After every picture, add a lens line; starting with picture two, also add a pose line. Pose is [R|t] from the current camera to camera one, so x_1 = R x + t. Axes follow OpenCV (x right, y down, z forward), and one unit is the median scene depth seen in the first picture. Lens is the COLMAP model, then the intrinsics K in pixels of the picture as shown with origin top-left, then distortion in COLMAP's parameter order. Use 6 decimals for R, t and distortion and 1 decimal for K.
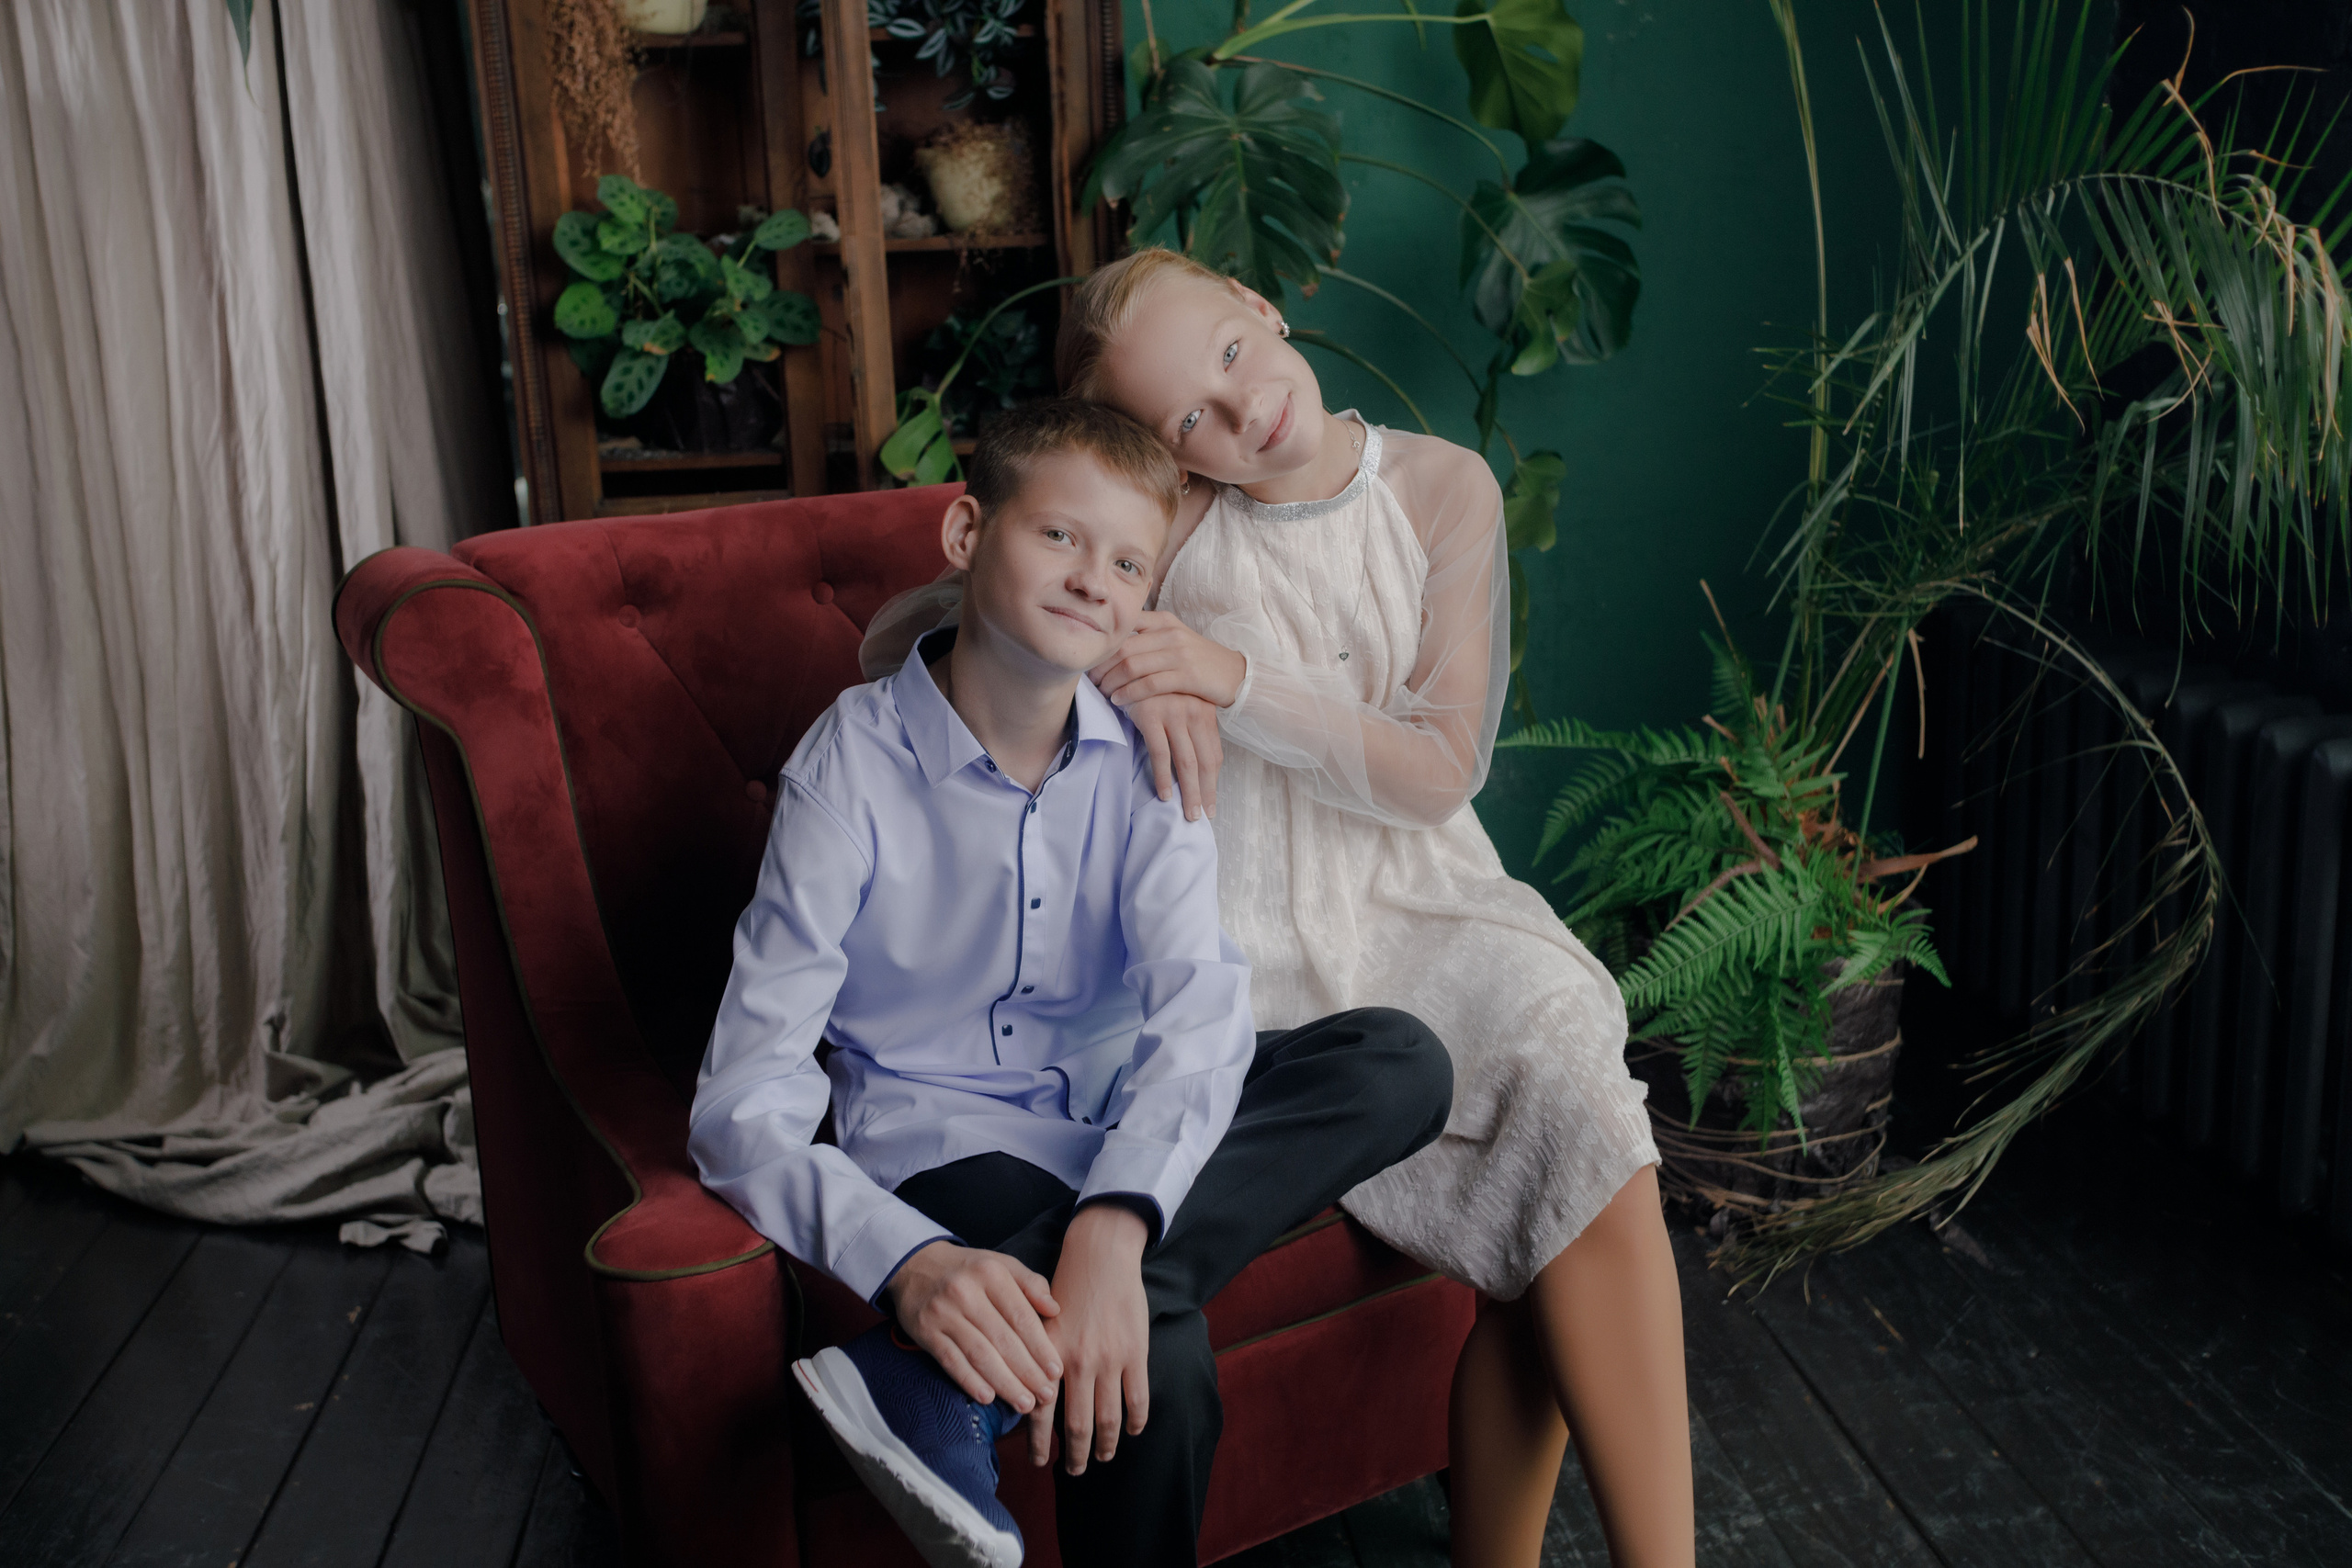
lens RADIAL K [[2211.1, 0, 1153.9], [0, 2211.1, 783.8], [0, 0, 1]] dist [0.051694, 0.000000]
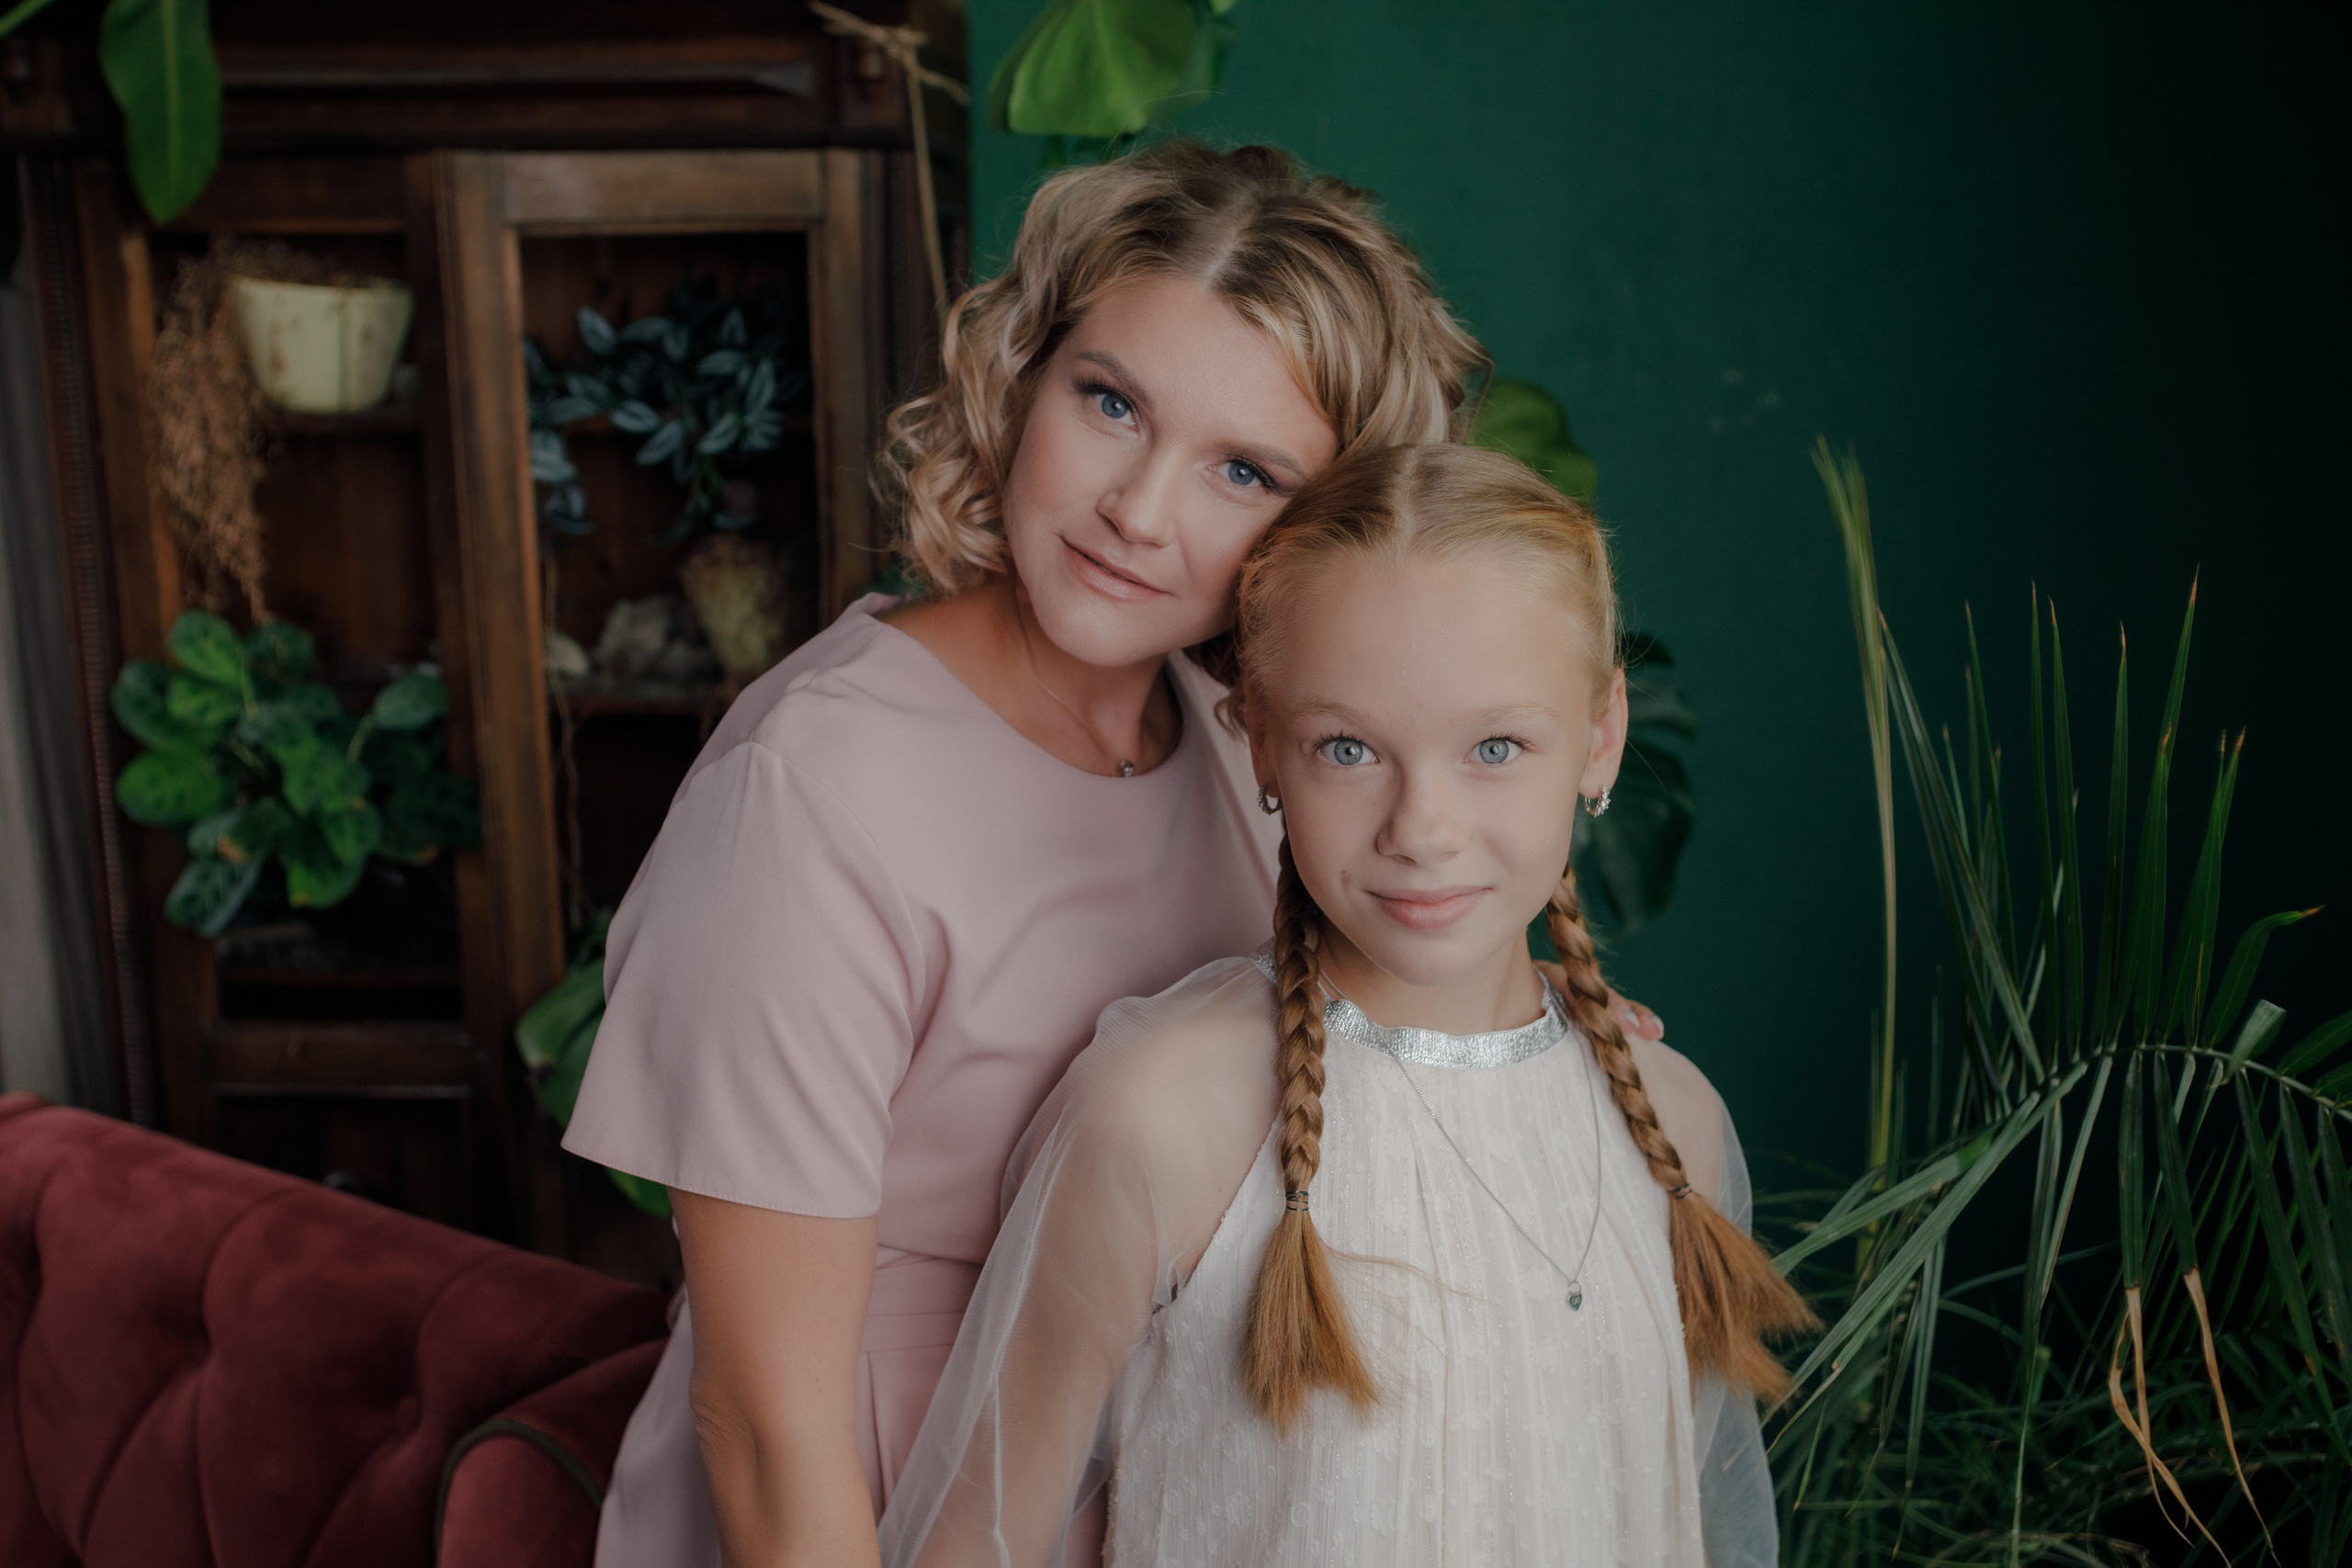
lens RADIAL K [[2211.1, 0, 1143.9], [0, 2211.1, 755.1], [0, 0, 1]] dist [0.051694, 0.000000]
pose [[0.981589, 0.067302, -0.178754, 0.187245], [-0.079042, 0.995101, -0.059383, -0.205947], [0.173881, 0.072418, 0.982100, 0.342422]]
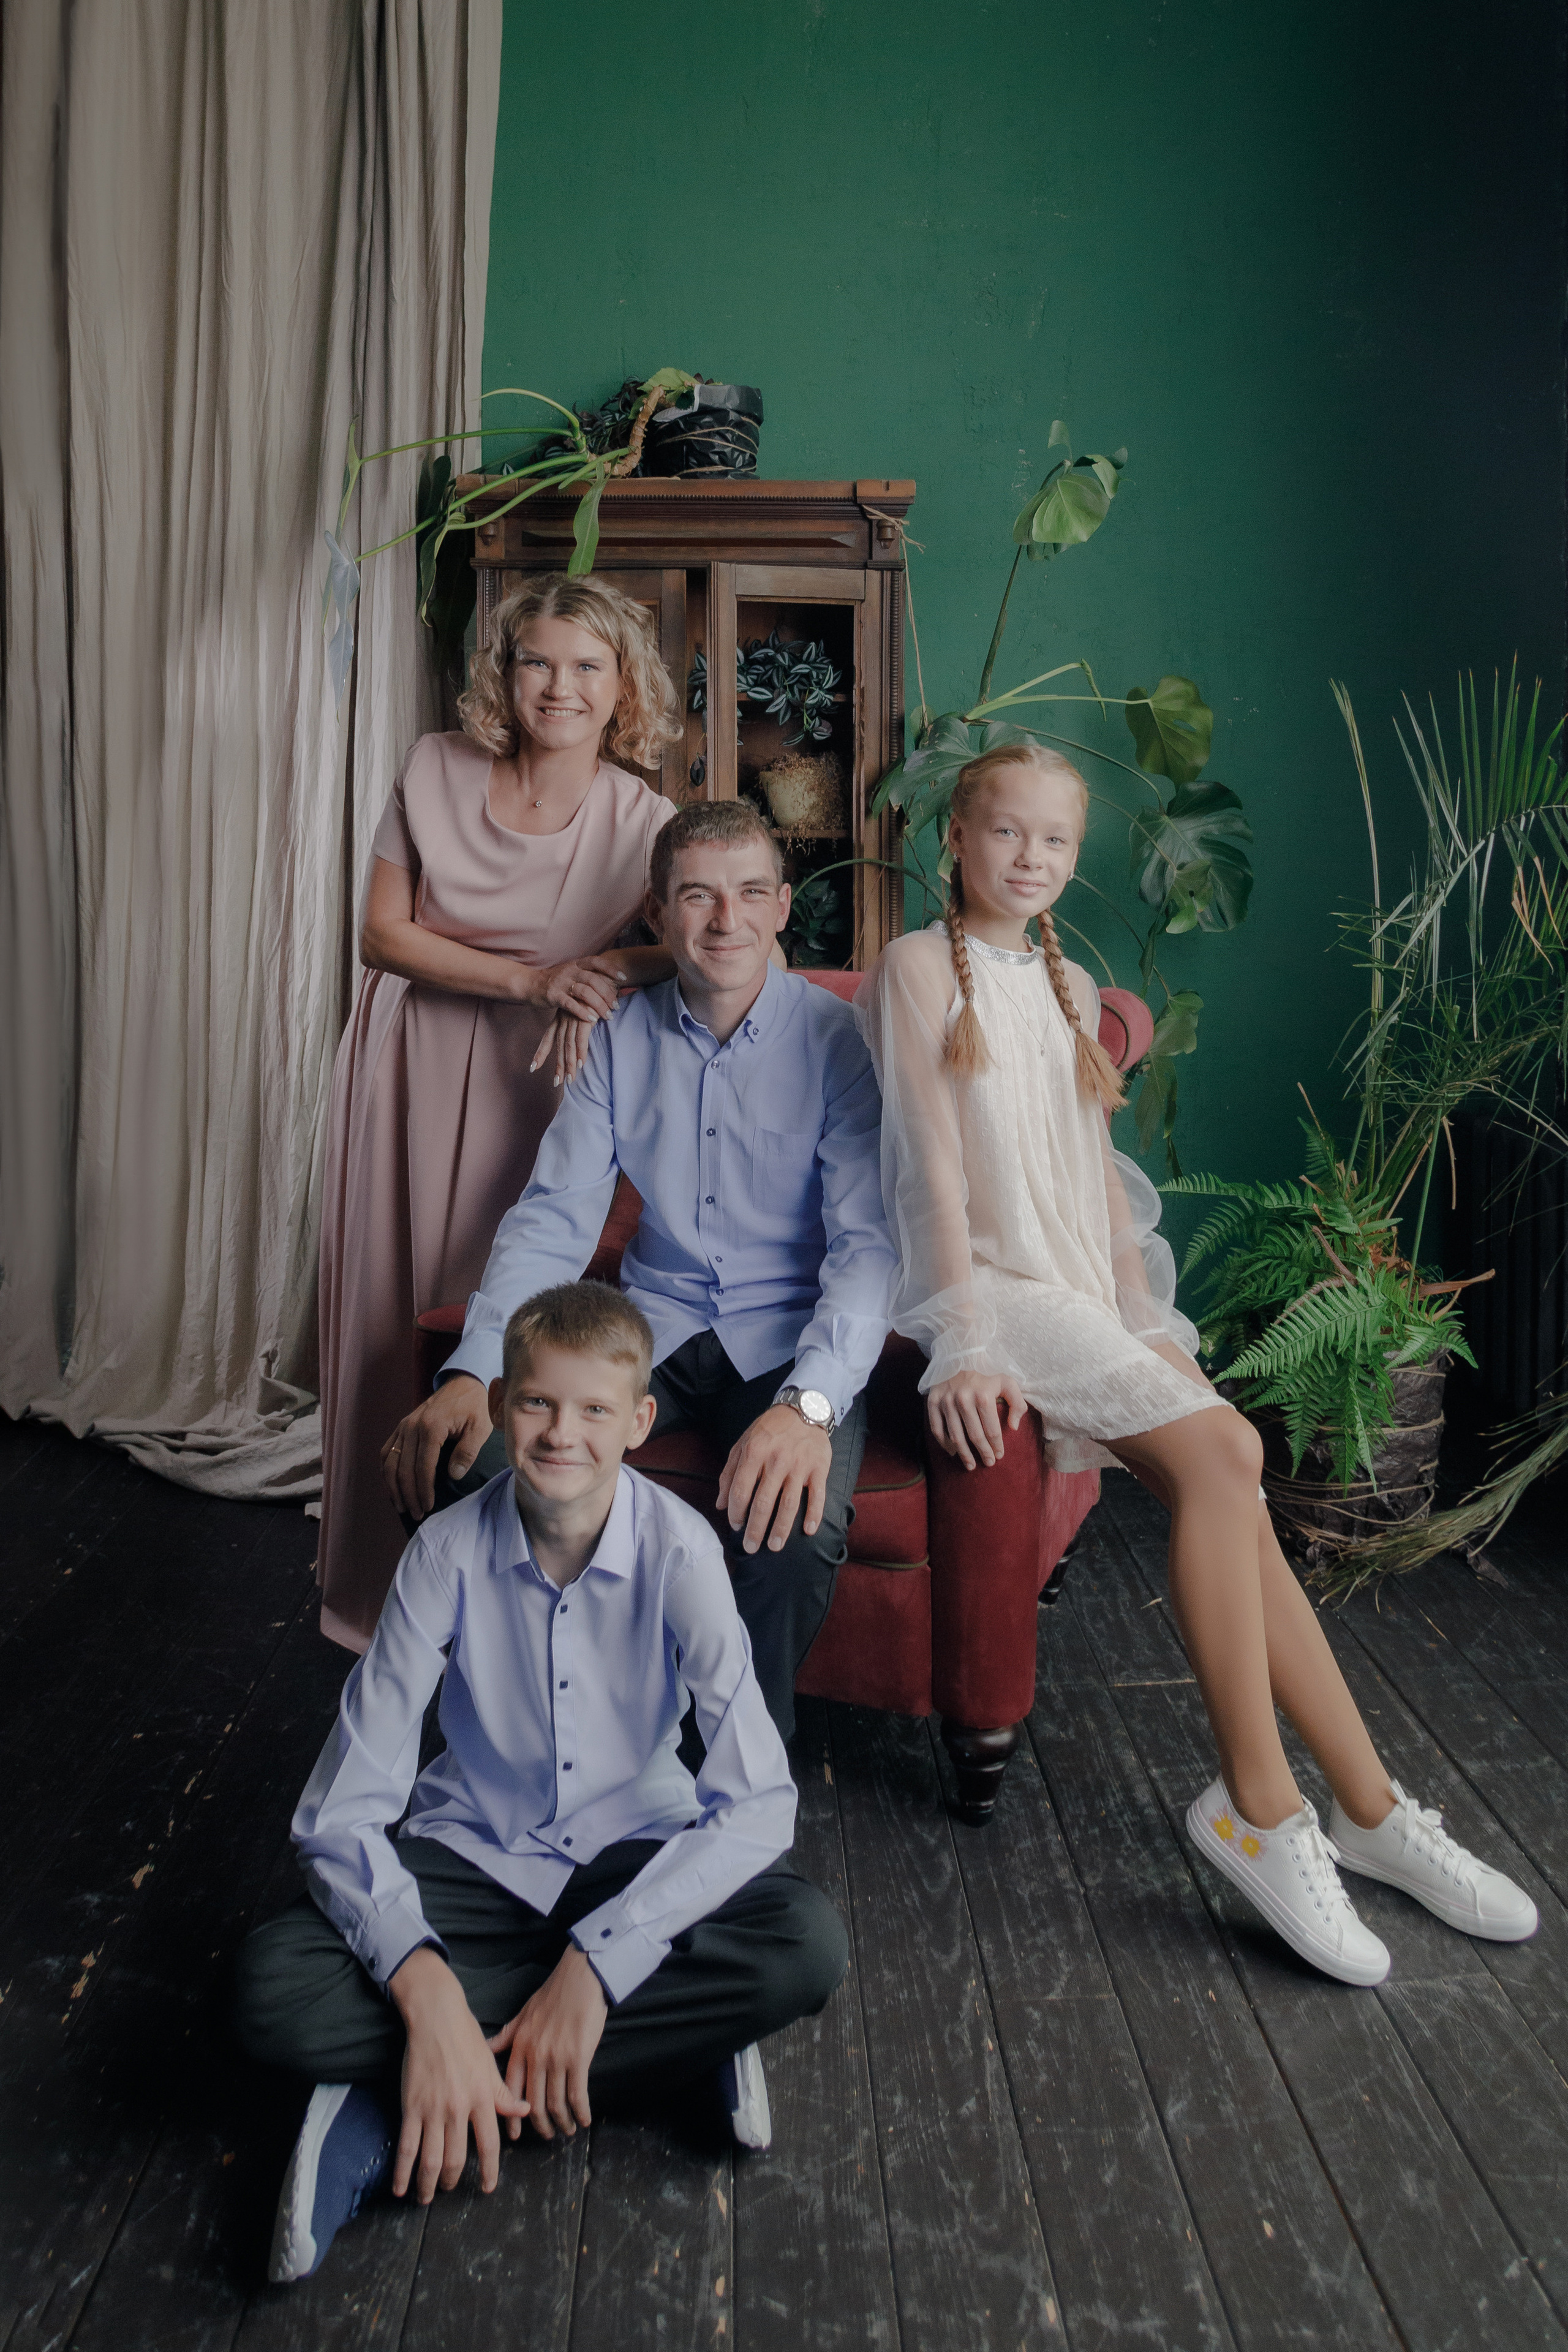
lens RADIAL K [[1665.1, 0, 828.6], [0, 1665.1, 917.5], [0, 0, 1]] dist [-0.058162, 0.025923]
pose [[0.998501, 0.040430, -0.036889, -0.018074], [-0.047311, 0.976472, -0.210393, 0.043016], [0.027515, 0.211823, 0.976921, -0.064822]]
